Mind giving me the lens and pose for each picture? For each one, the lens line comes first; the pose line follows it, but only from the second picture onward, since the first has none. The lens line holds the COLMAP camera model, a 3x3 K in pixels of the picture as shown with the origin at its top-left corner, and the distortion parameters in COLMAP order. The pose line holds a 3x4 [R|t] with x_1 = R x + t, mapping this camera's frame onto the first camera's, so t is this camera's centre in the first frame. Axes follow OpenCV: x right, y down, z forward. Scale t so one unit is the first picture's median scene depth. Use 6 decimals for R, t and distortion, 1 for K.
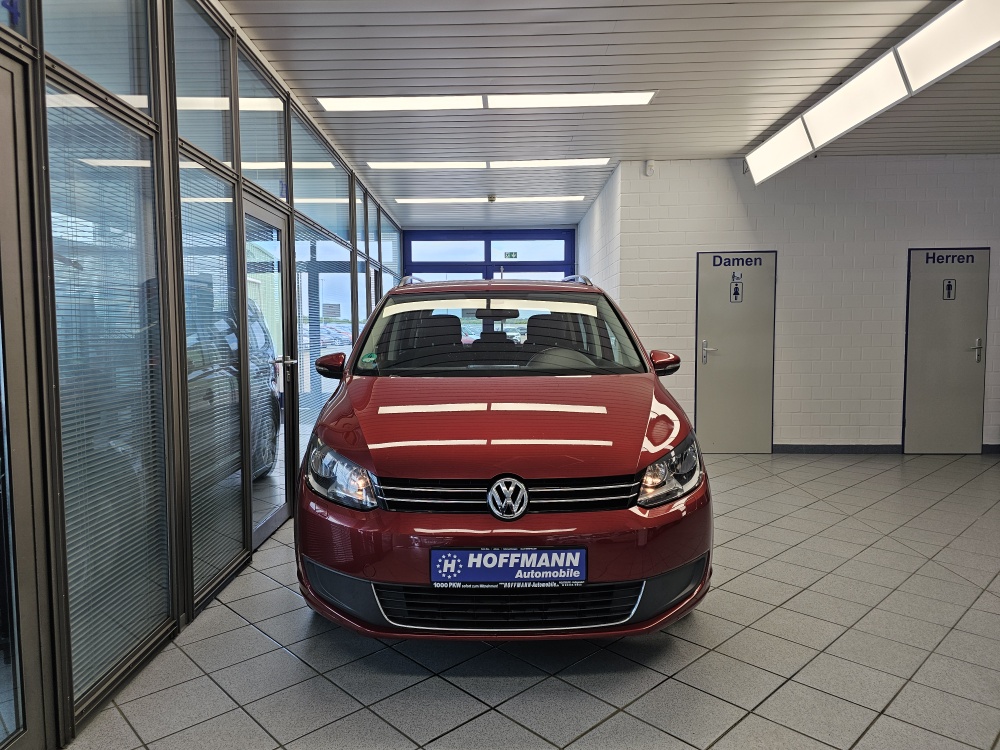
lens RADIAL K [[664.1, 0, 500.0], [0, 664.1, 375.0], [0, 0, 1]] dist [0.055242, -0.058560]
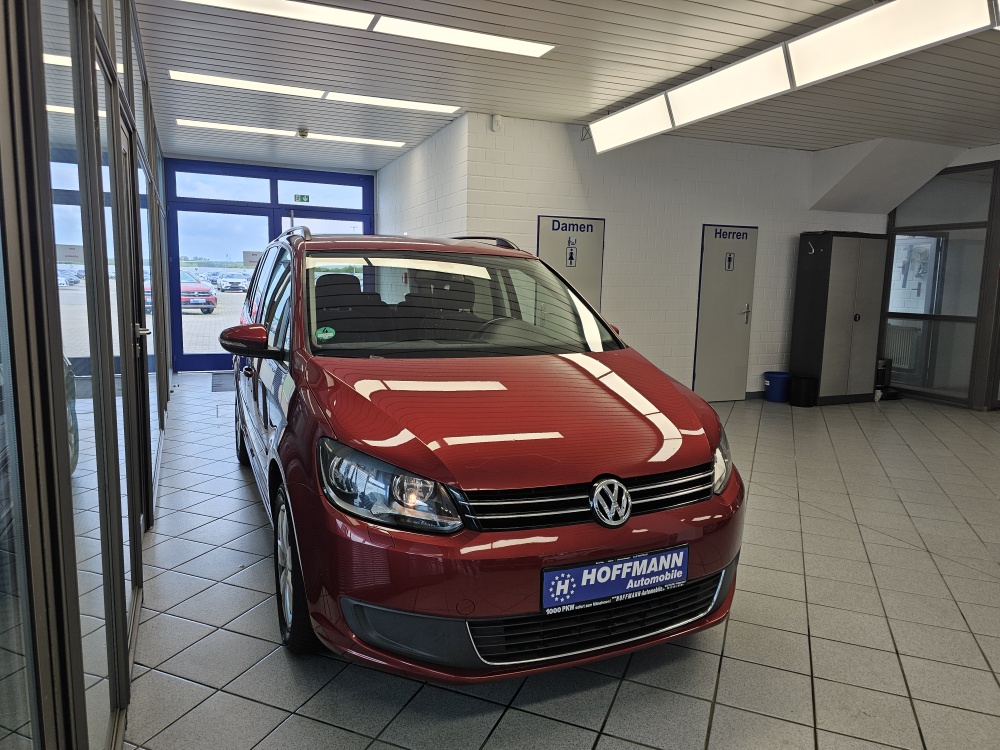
lens RADIAL K [[659.8, 0, 499.7], [0, 659.8, 372.2], [0, 0, 1]] dist [0.080842, -0.088436]
pose [[0.913225, -0.030146, 0.406339, -0.477227], [0.000550, 0.997350, 0.072758, -0.053538], [-0.407455, -0.066221, 0.910821, 0.256911]]
